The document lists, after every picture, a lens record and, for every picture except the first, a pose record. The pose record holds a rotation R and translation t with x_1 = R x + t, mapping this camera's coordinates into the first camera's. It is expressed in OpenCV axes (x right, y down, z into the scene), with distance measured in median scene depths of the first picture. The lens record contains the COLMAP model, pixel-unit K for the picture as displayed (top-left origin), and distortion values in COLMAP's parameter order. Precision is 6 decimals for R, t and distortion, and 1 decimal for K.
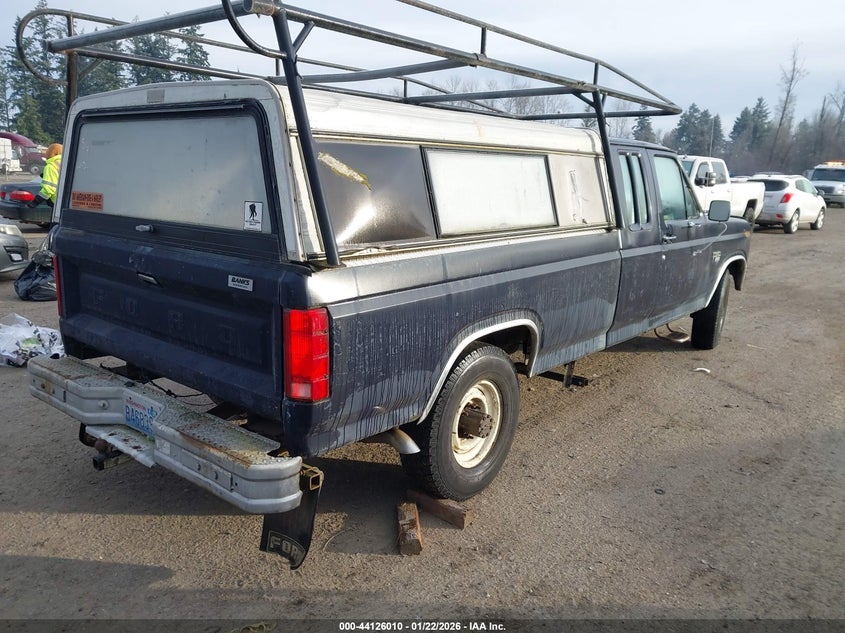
lens RADIAL K [[665.4, 0, 415.7], [0, 665.4, 319.5], [0, 0, 1]] dist [0.011971, 0.000534]
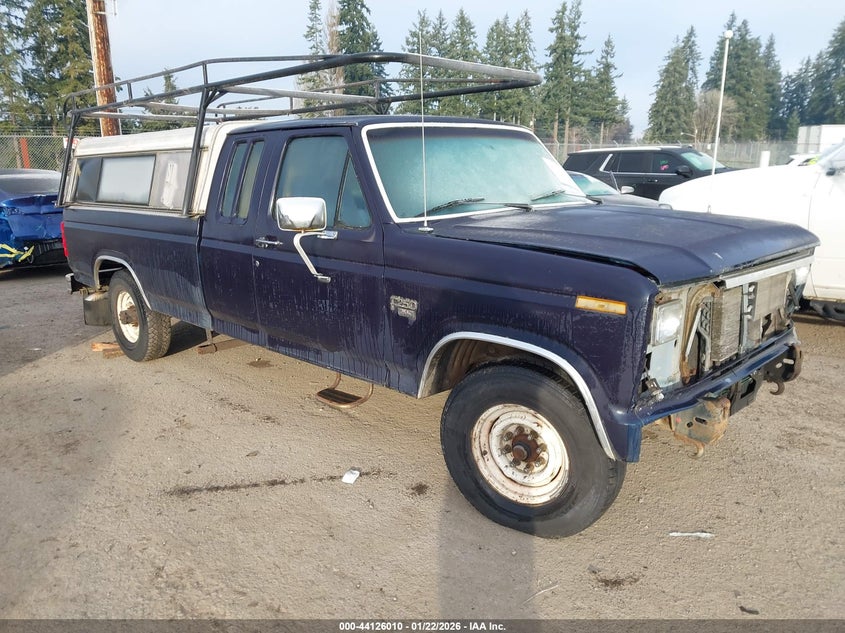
lens RADIAL K [[649.2, 0, 422.5], [0, 649.2, 316.5], [0, 0, 1]] dist [0.007572, 0.002267]
pose [[-0.076645, 0.197391, -0.977324, 1.897100], [-0.203646, 0.956445, 0.209144, -0.393428], [0.976040, 0.215058, -0.033108, 2.034678]]
